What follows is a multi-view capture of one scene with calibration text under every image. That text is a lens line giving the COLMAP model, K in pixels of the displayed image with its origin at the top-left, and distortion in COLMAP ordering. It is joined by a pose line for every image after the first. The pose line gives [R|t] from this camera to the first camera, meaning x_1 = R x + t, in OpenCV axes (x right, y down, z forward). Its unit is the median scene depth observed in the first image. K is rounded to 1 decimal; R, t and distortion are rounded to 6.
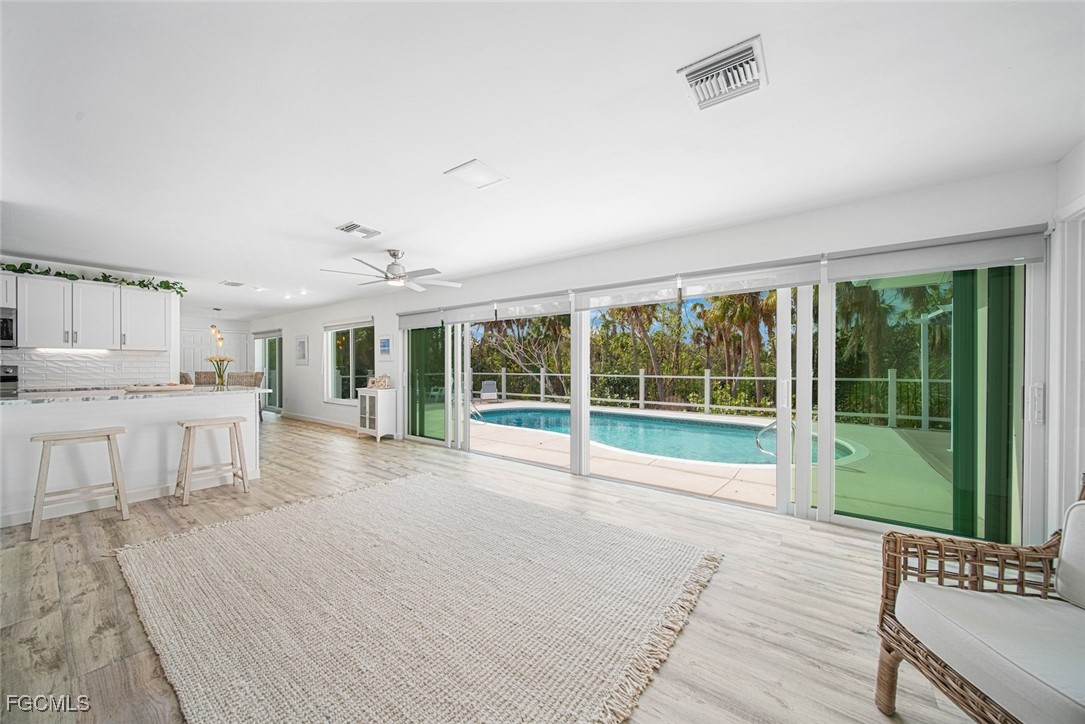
lens RADIAL K [[378.4, 0, 538.7], [0, 378.4, 368.2], [0, 0, 1]] dist [0.001573, -0.002203]
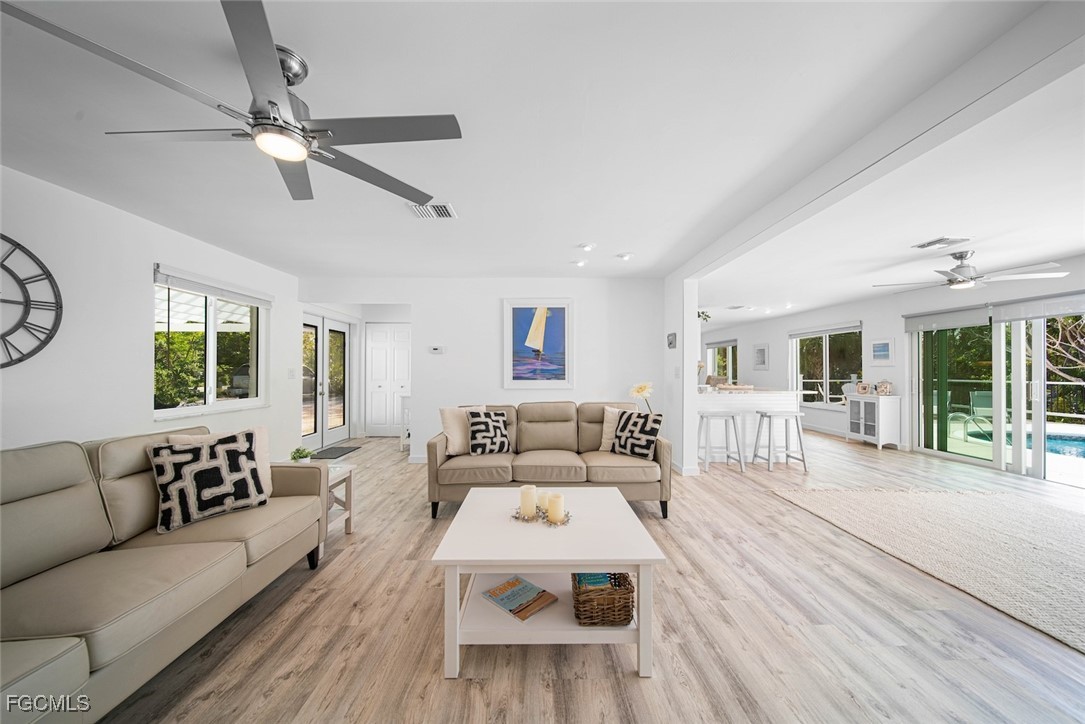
lens RADIAL K [[378.4, 0, 538.7], [0, 378.4, 368.2], [0, 0, 1]] dist [0.001573, -0.002203]
pose [[0.601831, -0.004403, -0.798612, -0.197986], [-0.003564, 0.999960, -0.008199, -0.003760], [0.798616, 0.007780, 0.601791, -0.325187]]
